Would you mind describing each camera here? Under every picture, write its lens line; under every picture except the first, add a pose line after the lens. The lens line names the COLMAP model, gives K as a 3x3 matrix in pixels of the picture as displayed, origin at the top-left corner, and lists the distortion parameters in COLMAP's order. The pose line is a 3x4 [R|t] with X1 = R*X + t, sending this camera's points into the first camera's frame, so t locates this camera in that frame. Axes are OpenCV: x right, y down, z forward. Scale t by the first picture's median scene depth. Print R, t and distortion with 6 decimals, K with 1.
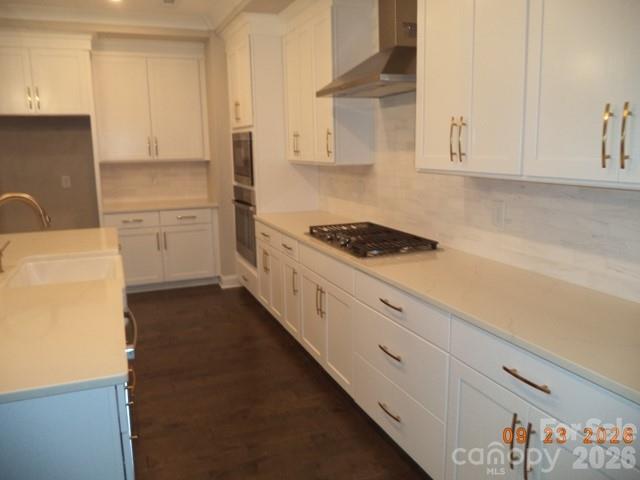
lens RADIAL K [[553.8, 0, 318.7], [0, 553.8, 238.0], [0, 0, 1]] dist [0.017353, 0.022839]
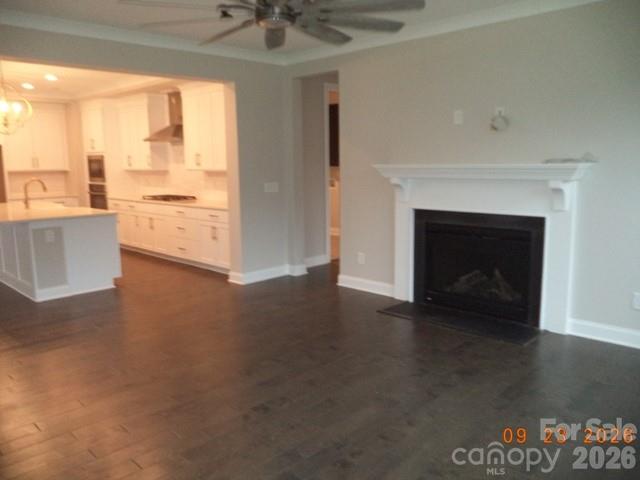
lens RADIAL K [[553.8, 0, 322.4], [0, 553.8, 240.2], [0, 0, 1]] dist [0.017353, 0.022839]
pose [[0.925084, -0.055752, 0.375648, -0.183398], [0.065534, 0.997762, -0.013302, 0.220179], [-0.374066, 0.036923, 0.926667, -1.296416]]
